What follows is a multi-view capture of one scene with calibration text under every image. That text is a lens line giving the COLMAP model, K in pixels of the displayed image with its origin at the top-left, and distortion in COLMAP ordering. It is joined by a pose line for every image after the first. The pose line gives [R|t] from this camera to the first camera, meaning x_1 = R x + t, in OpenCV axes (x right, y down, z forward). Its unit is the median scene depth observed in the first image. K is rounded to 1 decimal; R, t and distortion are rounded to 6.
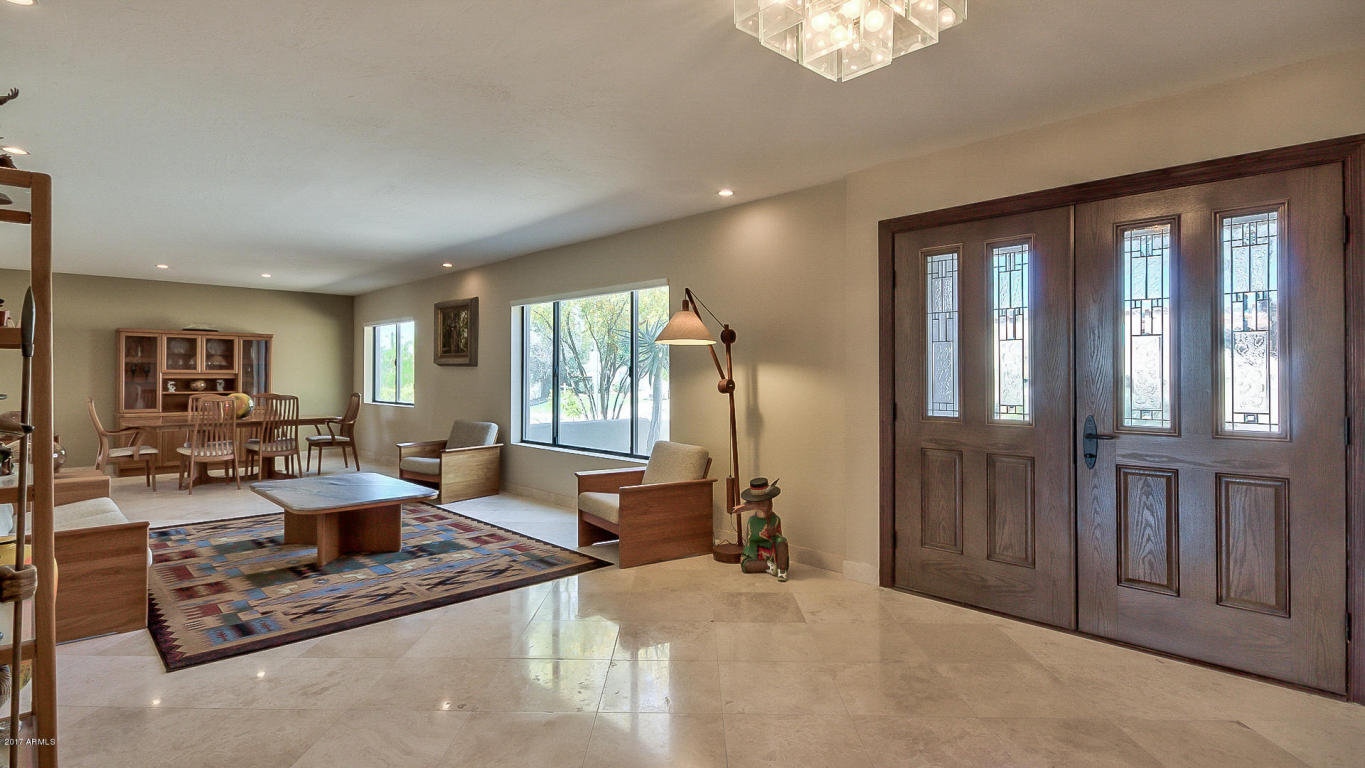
lens RADIAL K [[684.7, 0, 682.5], [0, 684.7, 384.0], [0, 0, 1]] dist [0.020774, 0.000072]
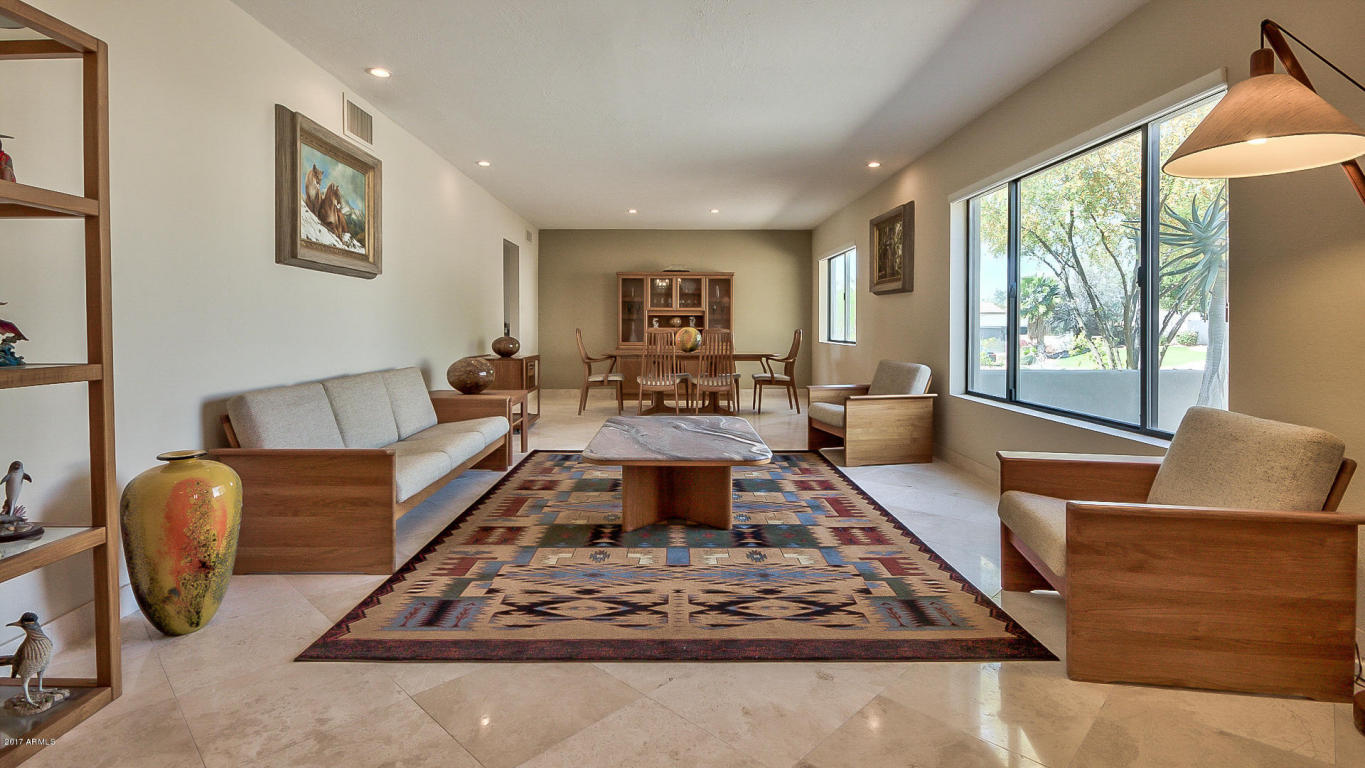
lens RADIAL K [[641.4, 0, 679.3], [0, 641.4, 335.6], [0, 0, 1]] dist [0.002243, -0.006062]
pose [[0.720980, 0.005820, -0.692932, 0.011942], [-0.006934, 0.999975, 0.001184, 0.028276], [0.692921, 0.003951, 0.721002, 0.344040]]
